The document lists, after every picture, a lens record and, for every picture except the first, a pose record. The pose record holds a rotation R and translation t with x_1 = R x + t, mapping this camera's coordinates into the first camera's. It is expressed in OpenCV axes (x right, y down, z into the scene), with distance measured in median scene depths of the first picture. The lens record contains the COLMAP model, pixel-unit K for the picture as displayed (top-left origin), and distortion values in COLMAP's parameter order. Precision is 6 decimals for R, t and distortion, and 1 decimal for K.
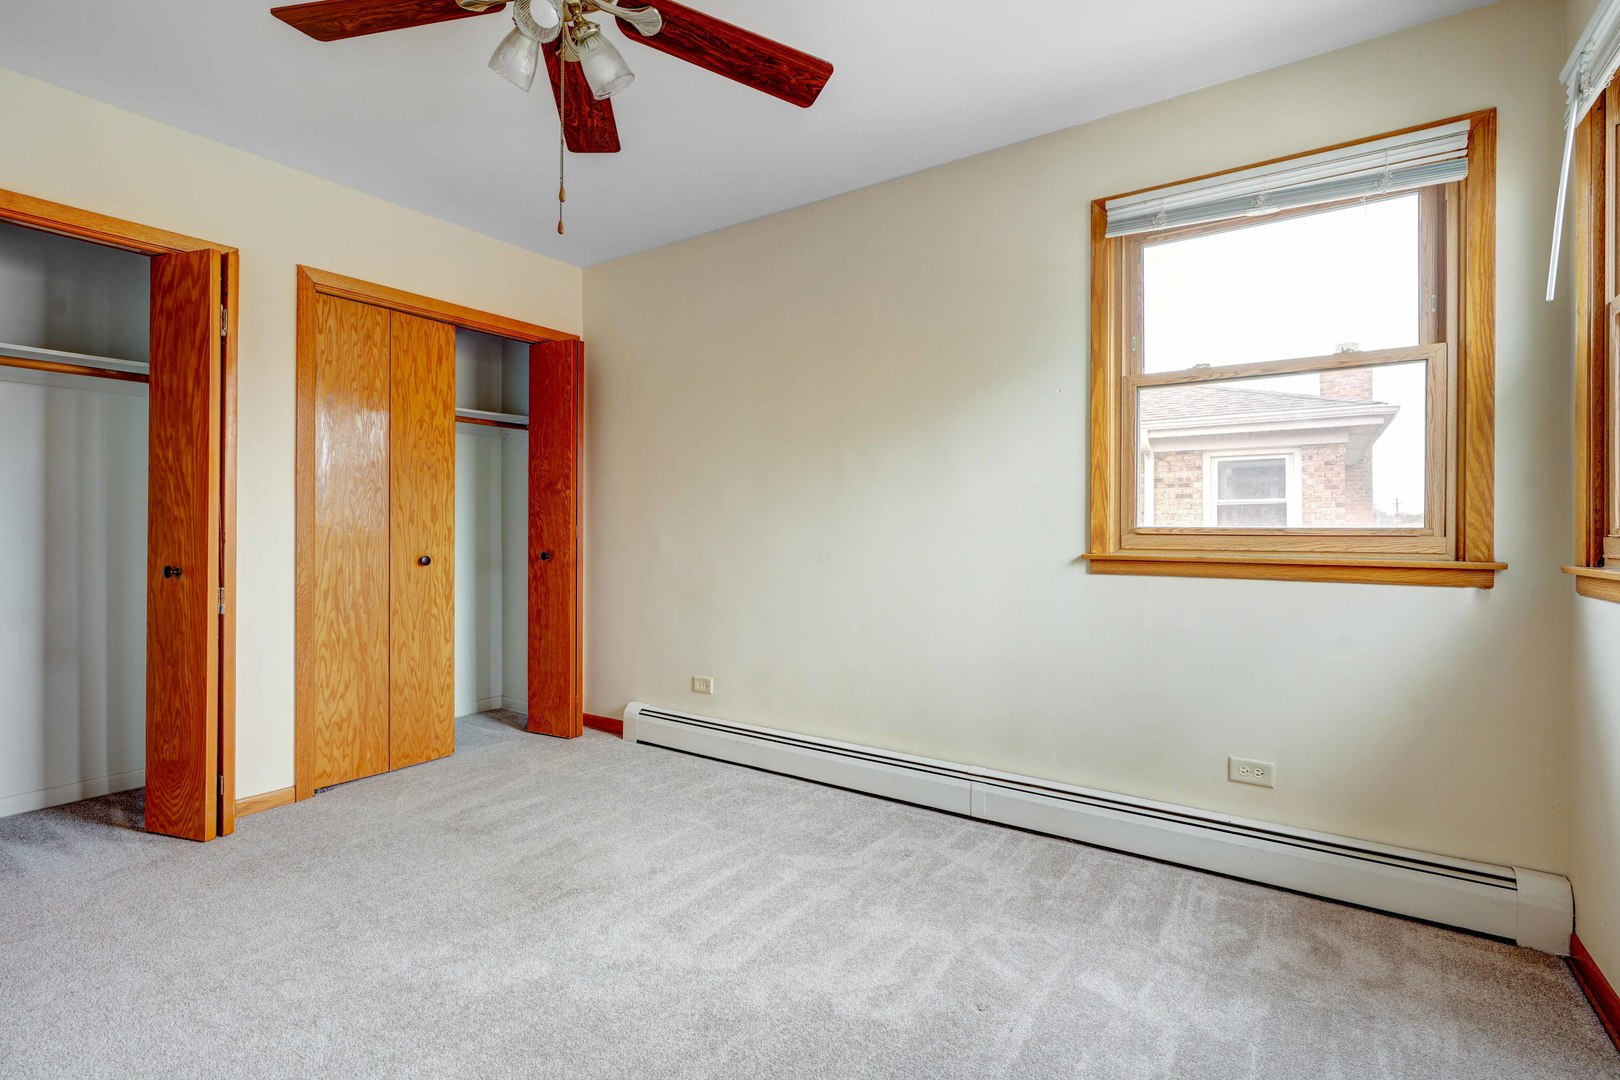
lens RADIAL K [[747.8, 0, 809.0], [0, 747.8, 527.5], [0, 0, 1]] dist [0.000524, 0.000260]
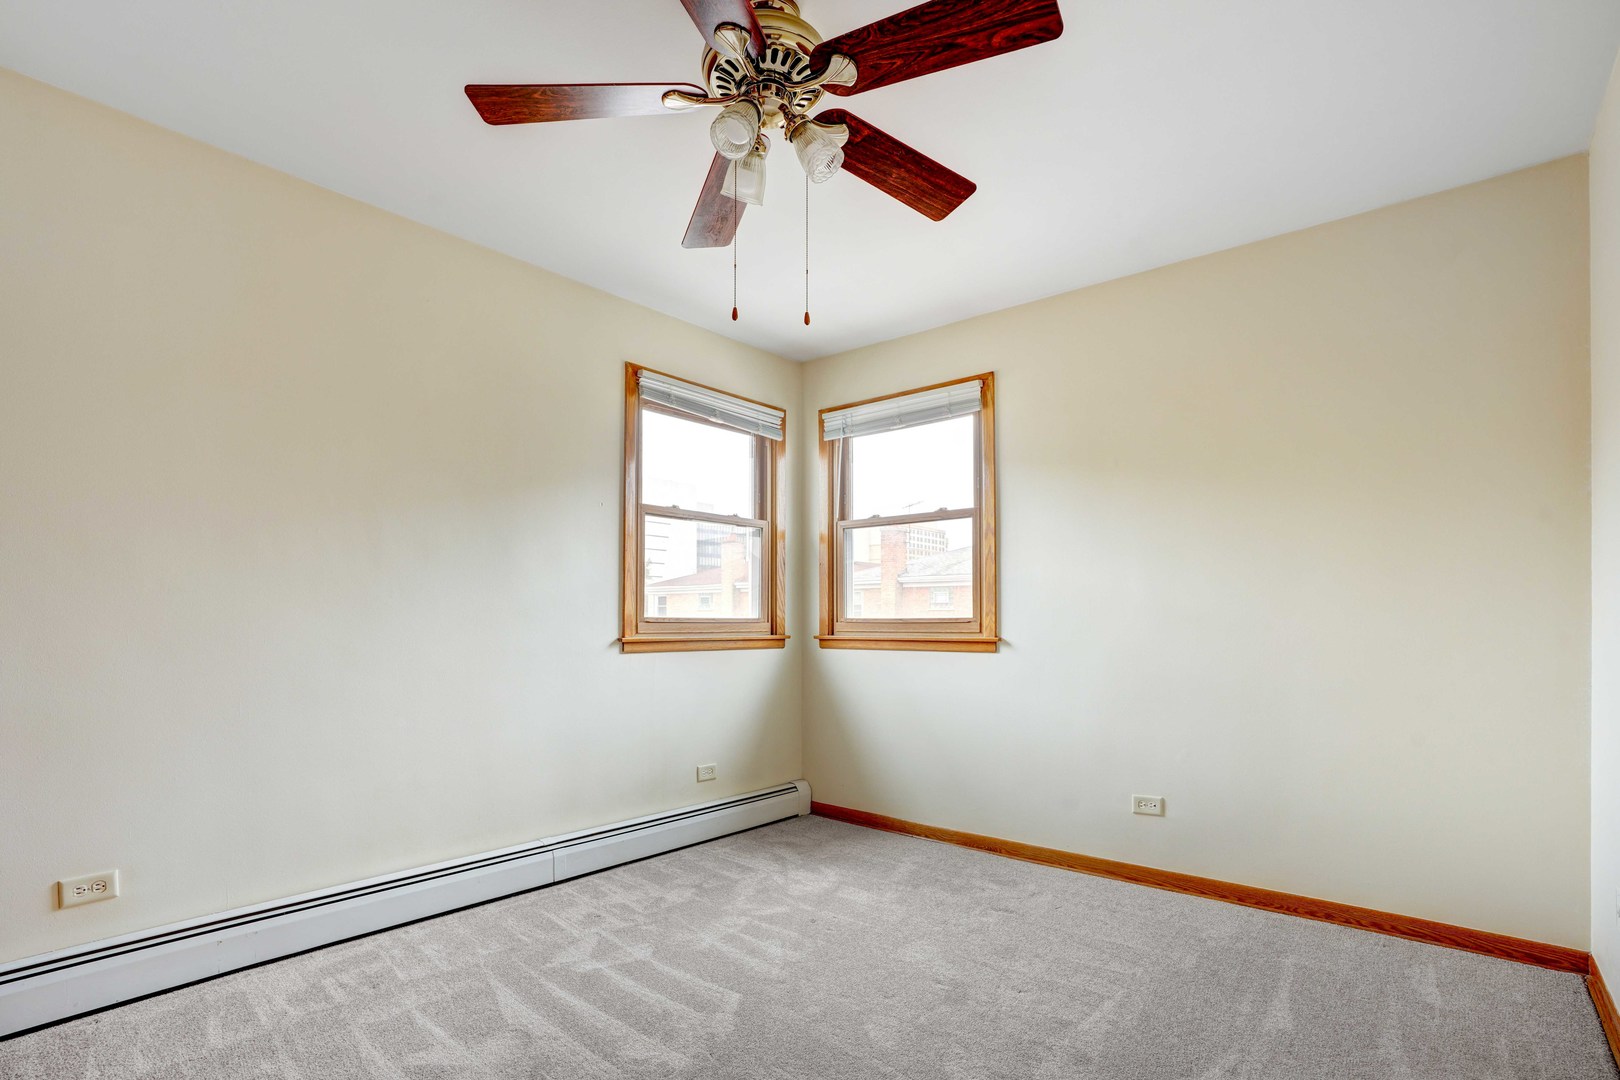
lens RADIAL K [[775.8, 0, 811.7], [0, 775.8, 627.1], [0, 0, 1]] dist [-0.019550, 0.000193]
pose [[0.118225, -0.009613, 0.992940, -1.023890], [-0.004854, 0.999936, 0.010259, 0.002036], [-0.992975, -0.006033, 0.118170, 0.599383]]
